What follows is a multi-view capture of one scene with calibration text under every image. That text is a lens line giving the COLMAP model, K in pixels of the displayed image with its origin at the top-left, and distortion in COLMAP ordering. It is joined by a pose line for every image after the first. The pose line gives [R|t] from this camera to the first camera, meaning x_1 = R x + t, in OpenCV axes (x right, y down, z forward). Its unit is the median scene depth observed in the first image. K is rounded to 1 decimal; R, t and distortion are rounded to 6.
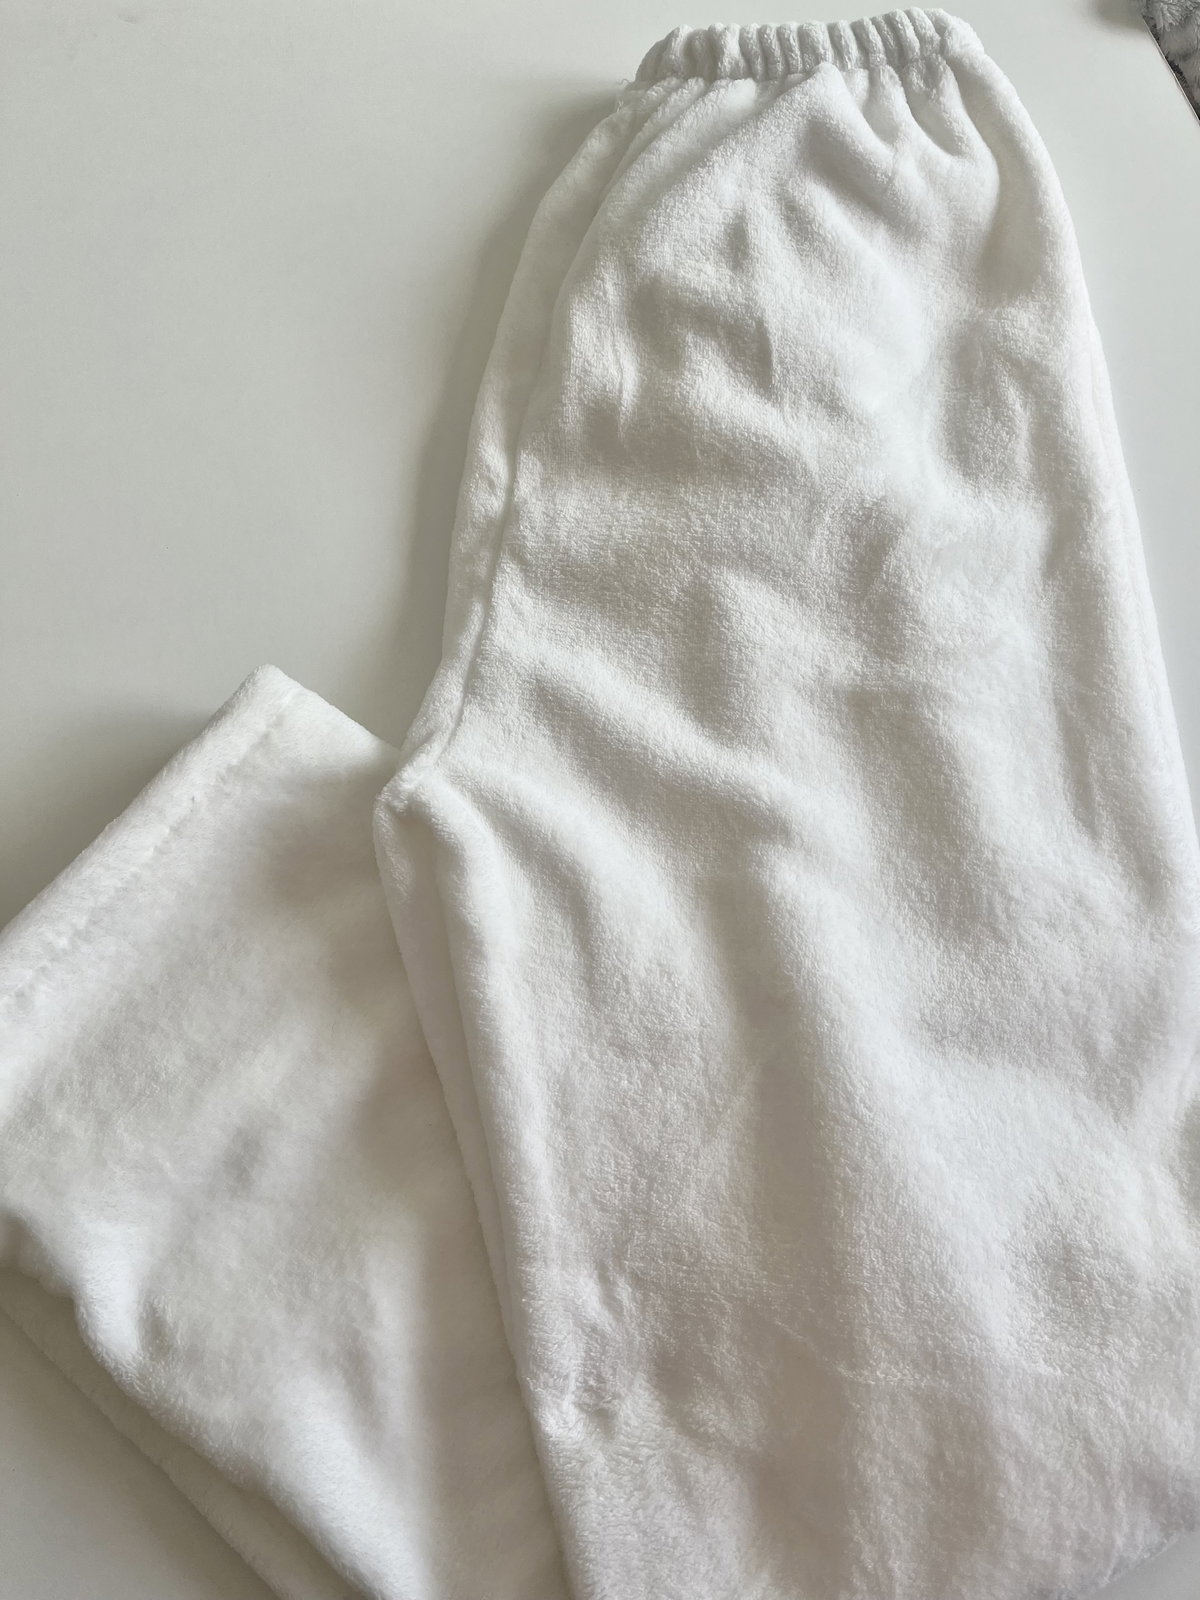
lens RADIAL K [[1236.6, 0, 605.9], [0, 1236.6, 795.9], [0, 0, 1]] dist [0.038186, -0.065817]
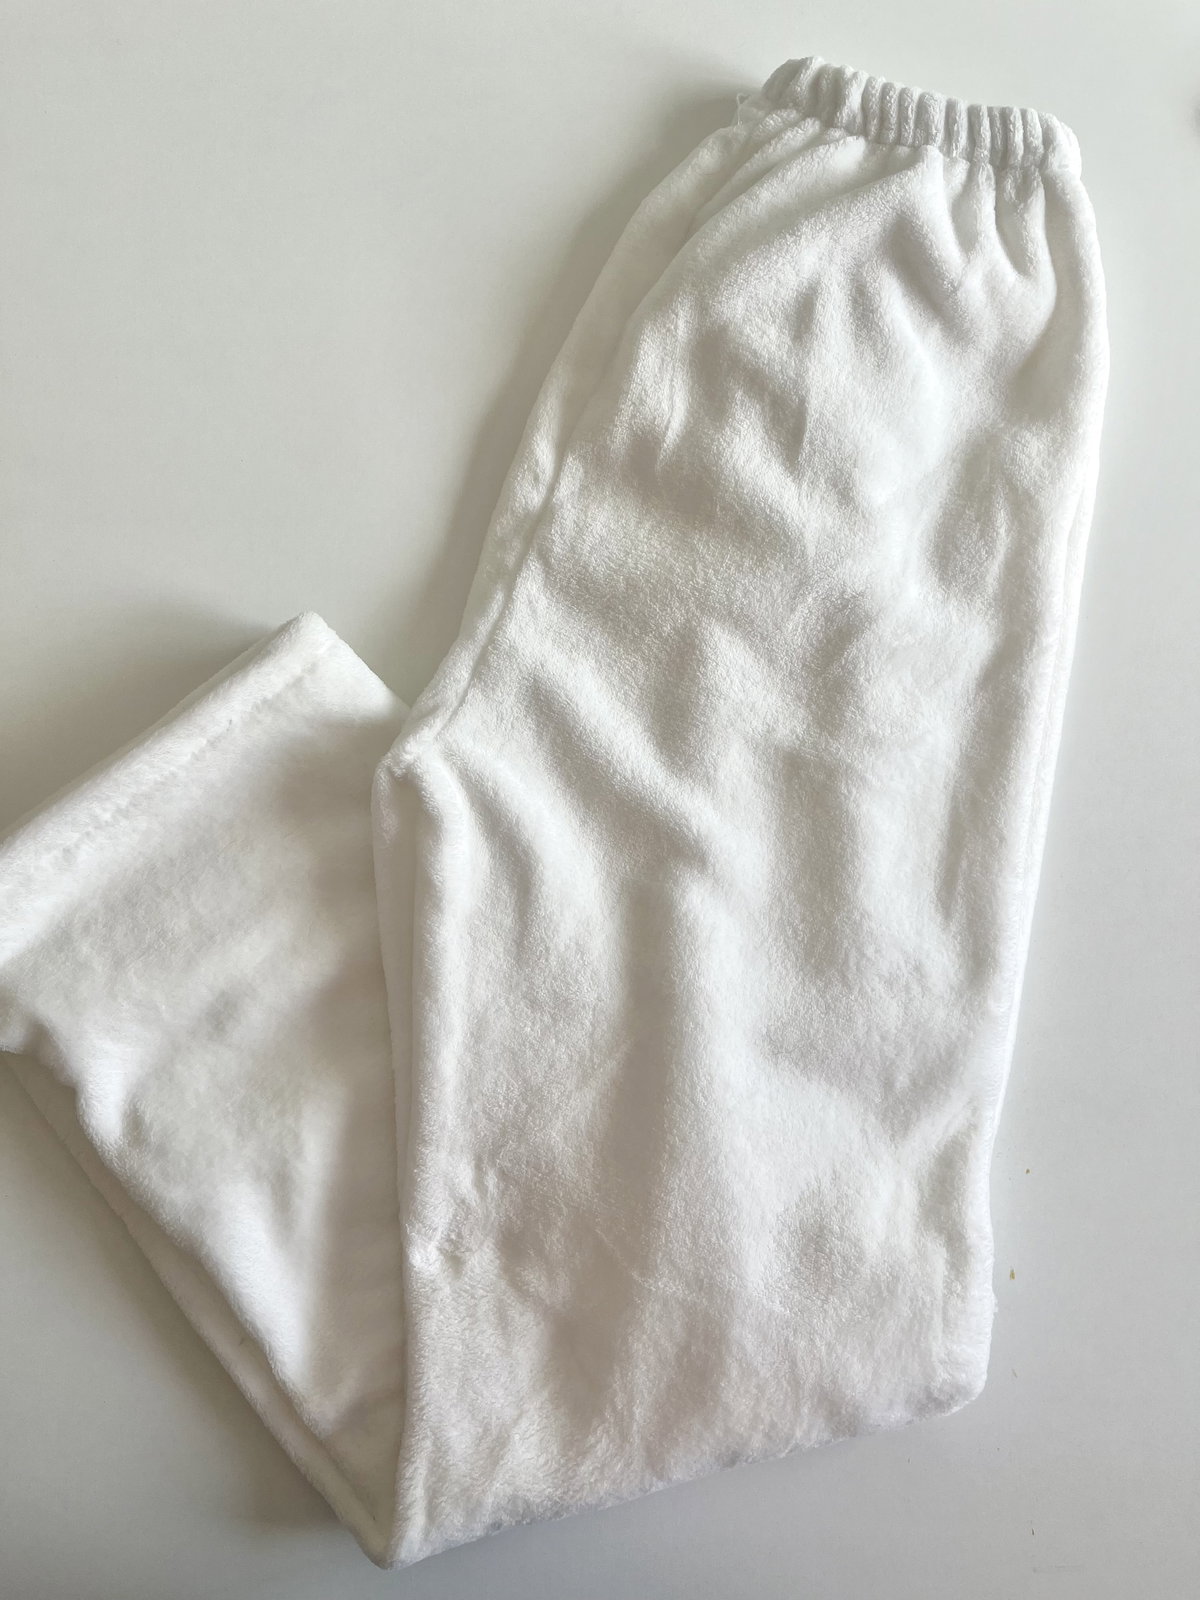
lens RADIAL K [[1236.6, 0, 605.9], [0, 1236.6, 795.9], [0, 0, 1]] dist [0.038186, -0.065817]
pose [[0.972819, 0.228472, 0.037733, -0.009298], [-0.231298, 0.950856, 0.205852, -0.265518], [0.011153, -0.208984, 0.977855, -0.185652]]
